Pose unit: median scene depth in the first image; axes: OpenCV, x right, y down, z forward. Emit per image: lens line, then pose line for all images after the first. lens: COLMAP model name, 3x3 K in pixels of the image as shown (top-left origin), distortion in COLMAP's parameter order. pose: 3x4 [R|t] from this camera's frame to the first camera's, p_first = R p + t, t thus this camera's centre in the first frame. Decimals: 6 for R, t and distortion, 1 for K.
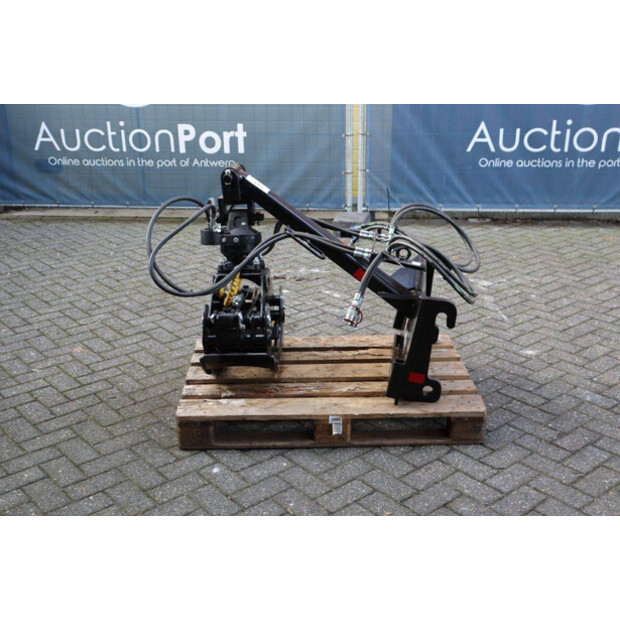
lens RADIAL K [[763.7, 0, 310.0], [0, 763.7, 310.0], [0, 0, 1]] dist [-0.009517, 0.012676]
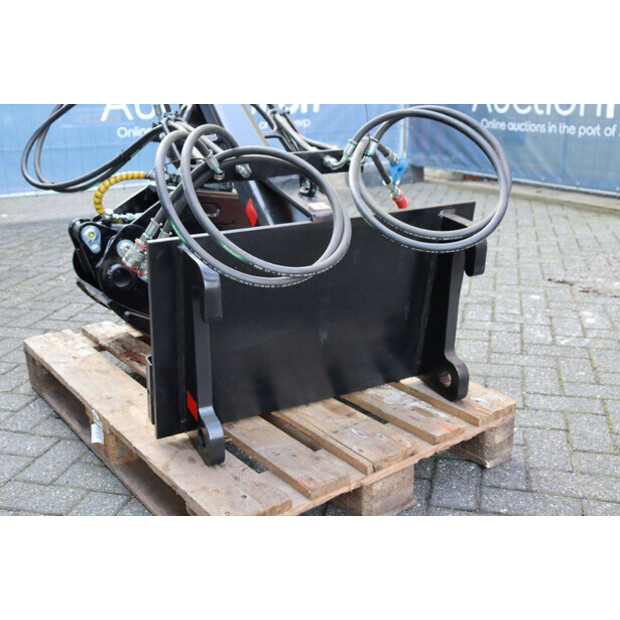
lens RADIAL K [[715.6, 0, 310.0], [0, 715.6, 310.0], [0, 0, 1]] dist [-0.007699, 0.066207]
pose [[0.573337, 0.244877, -0.781869, 0.266252], [-0.261885, 0.959001, 0.108315, -0.022972], [0.776338, 0.142659, 0.613961, 0.364368]]
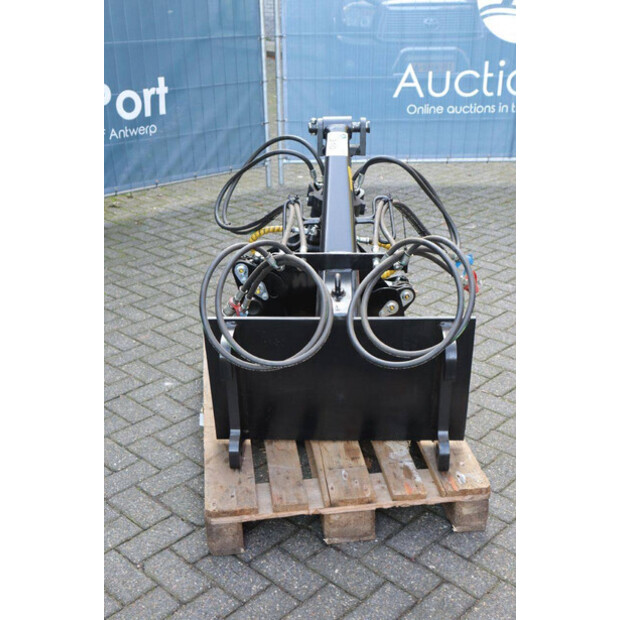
lens RADIAL K [[806.4, 0, 310.0], [0, 806.4, 310.0], [0, 0, 1]] dist [-0.017814, 0.286895]
pose [[0.096858, 0.387177, -0.916904, 0.403141], [-0.326185, 0.882706, 0.338280, -0.147904], [0.940331, 0.266315, 0.211789, 0.421834]]
